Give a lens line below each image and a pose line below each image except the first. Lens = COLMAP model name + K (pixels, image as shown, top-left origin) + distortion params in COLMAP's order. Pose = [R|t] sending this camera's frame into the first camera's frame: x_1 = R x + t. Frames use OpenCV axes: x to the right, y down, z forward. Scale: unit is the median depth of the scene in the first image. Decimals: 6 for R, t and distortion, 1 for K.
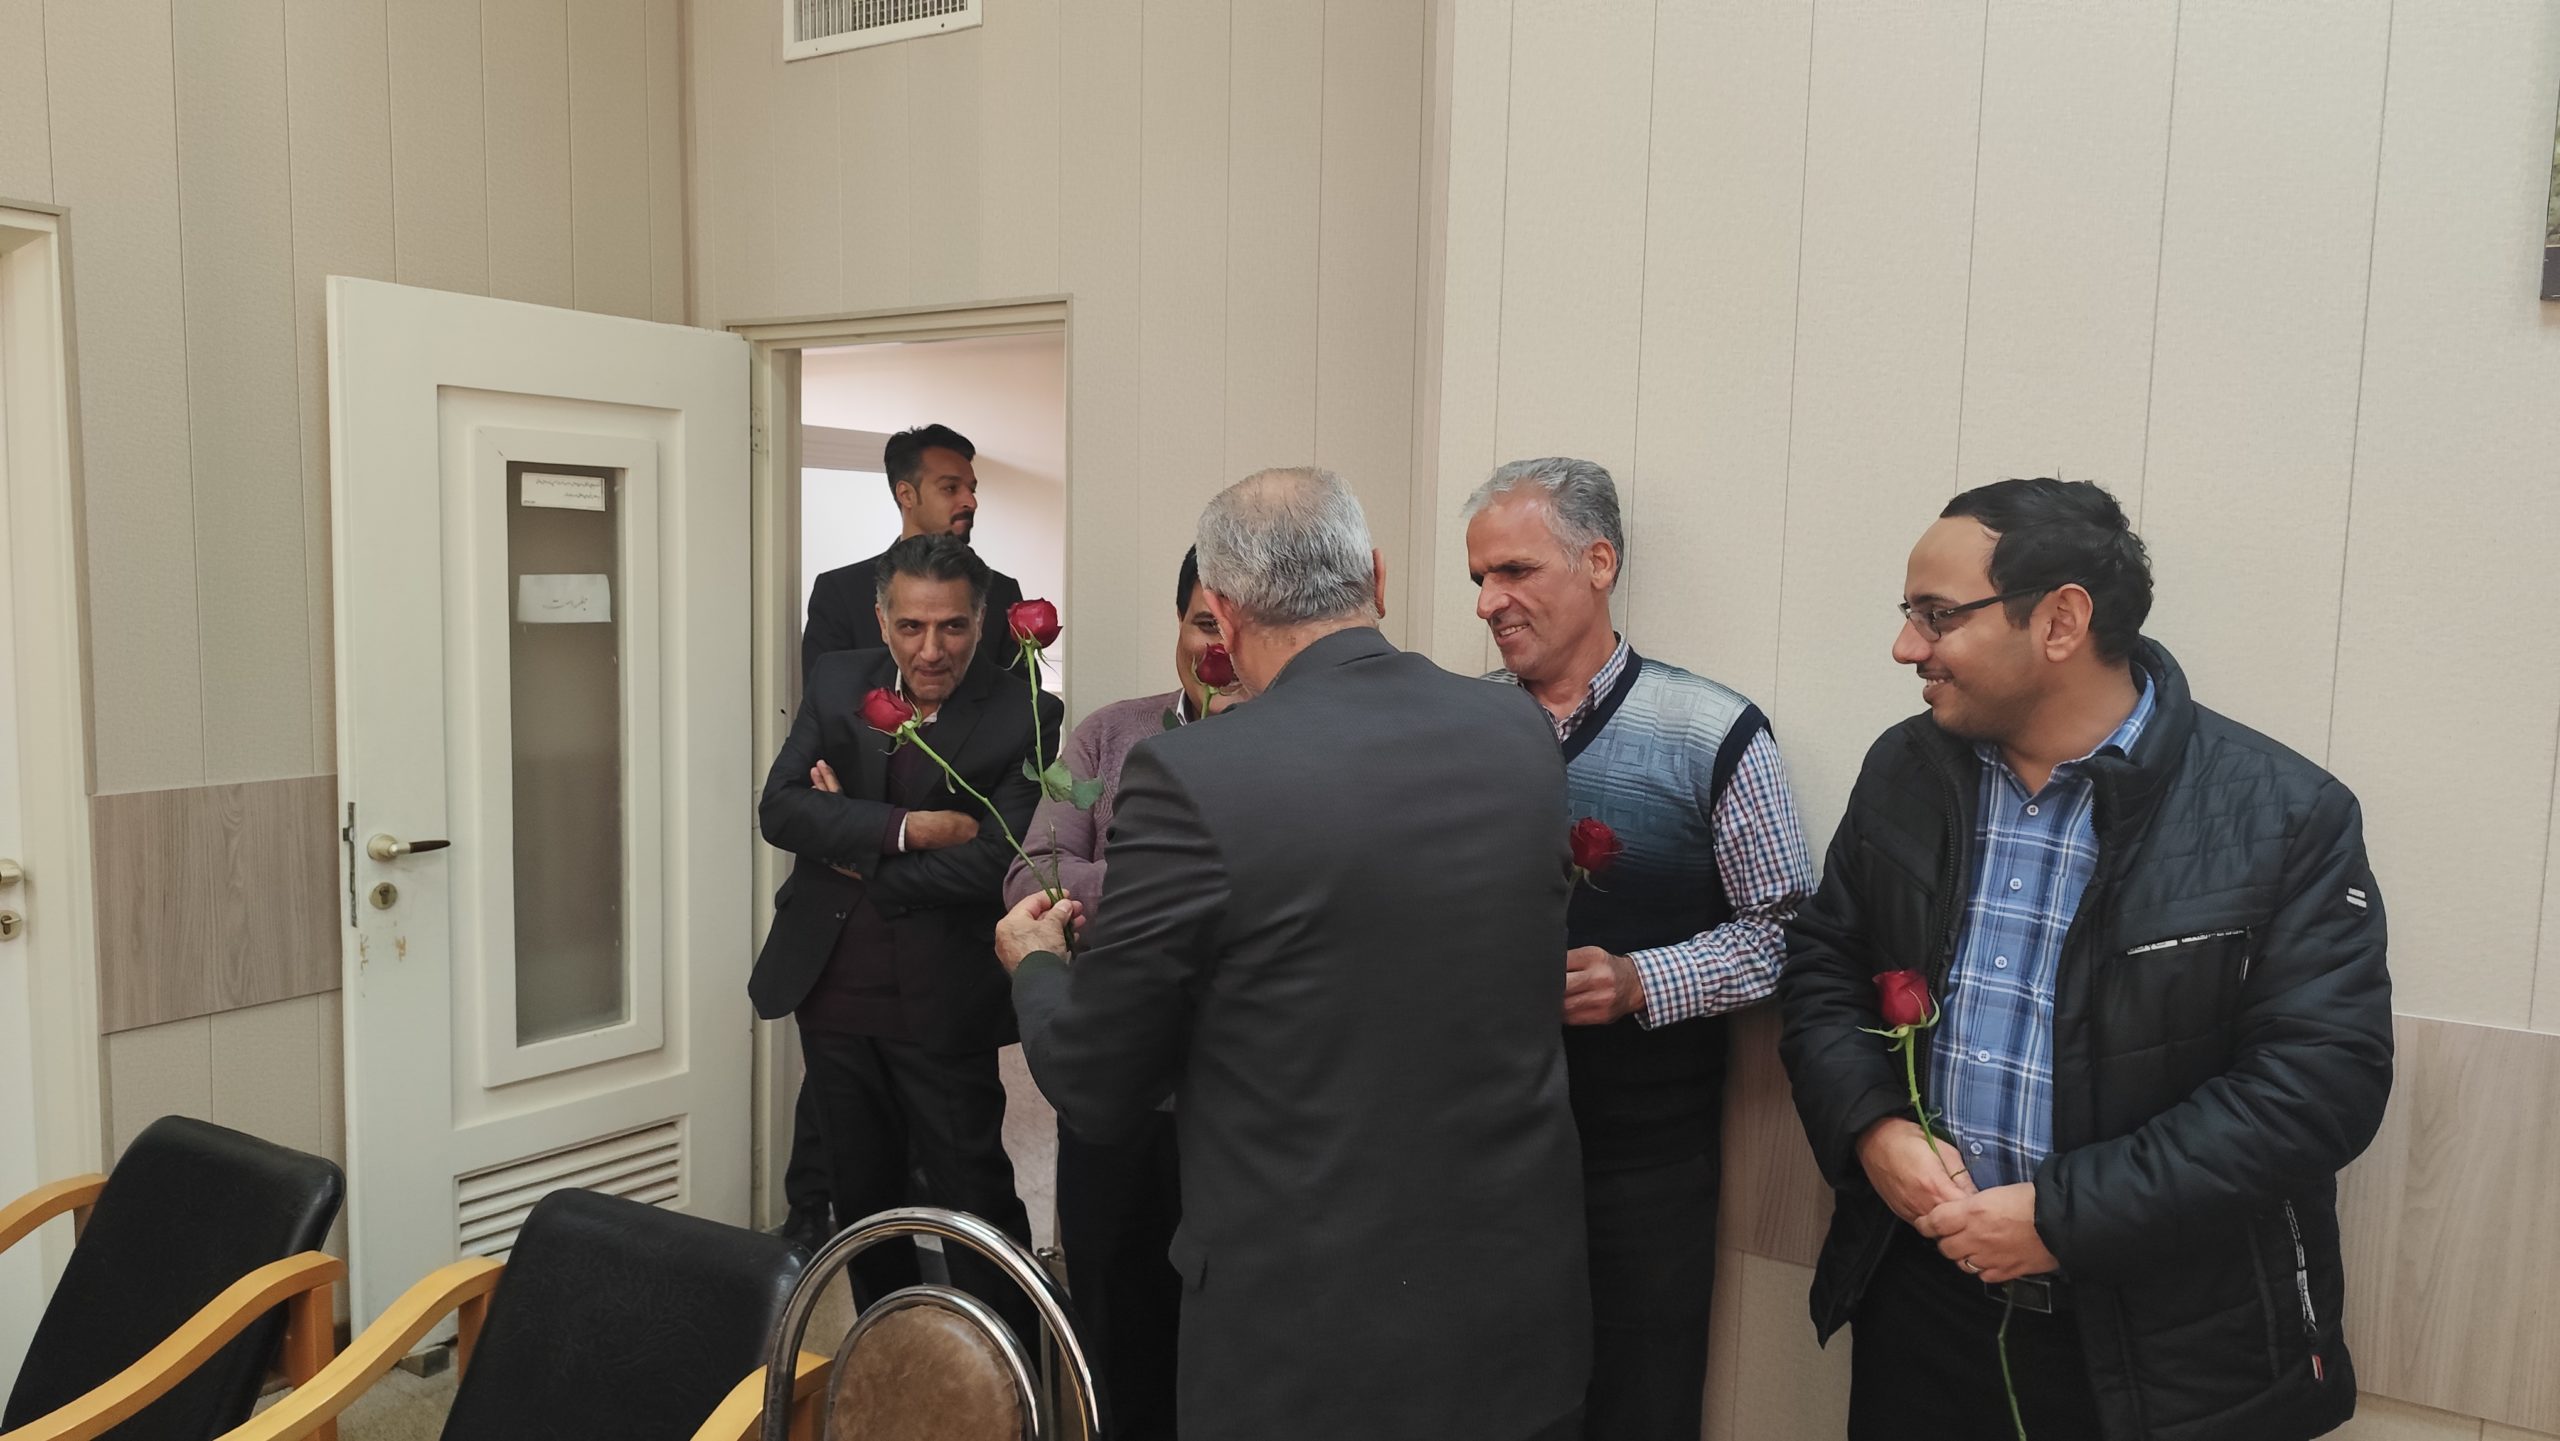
lens RADIAL K [[1807.2, 0, 1281.9], [0, 1807.2, 720.8], [0, 0, 1]] dist [-0.003545, -0.009533]
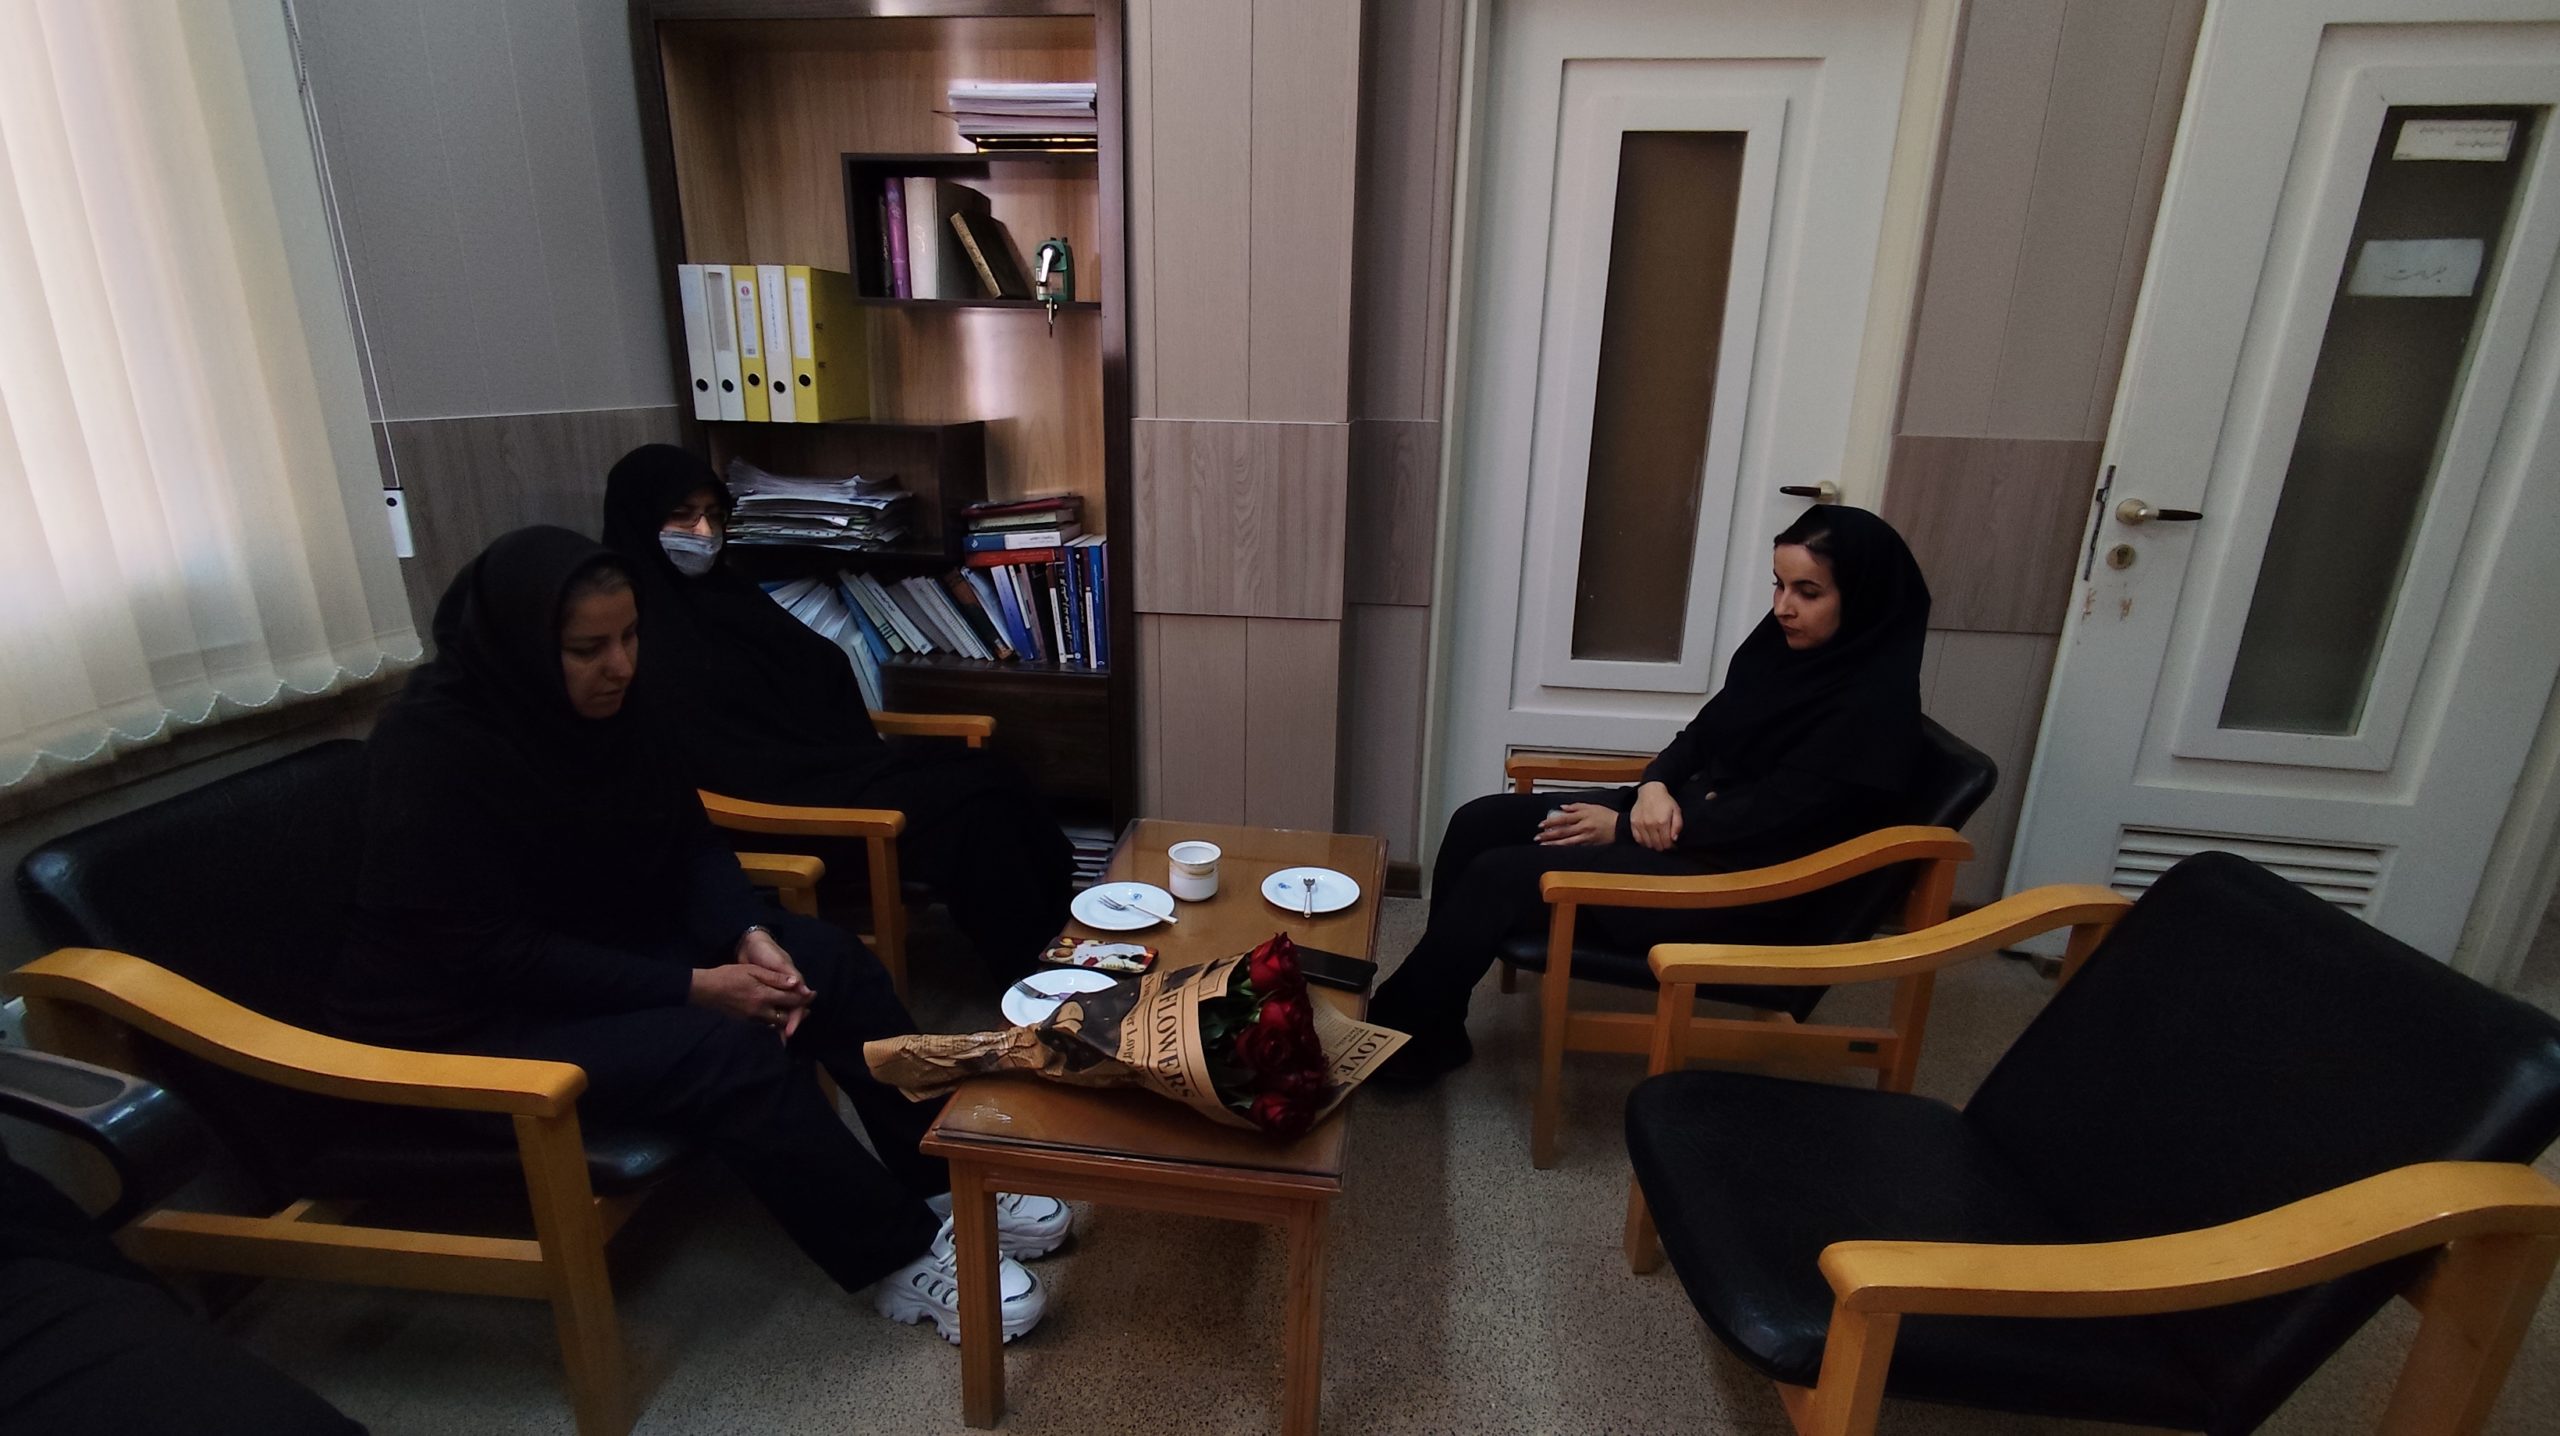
lens RADIAL K [[1219.7, 0, 1282.0], [0, 1219.7, 724.5], [0, 0, 1]] dist [0.003046, -0.001527]
pose [[0.456959, 0.261076, -0.850310, -0.076294], [-0.101799, 0.965024, 0.241590, 0.067773], [0.883643, -0.023836, 0.467554, 0.205346]]
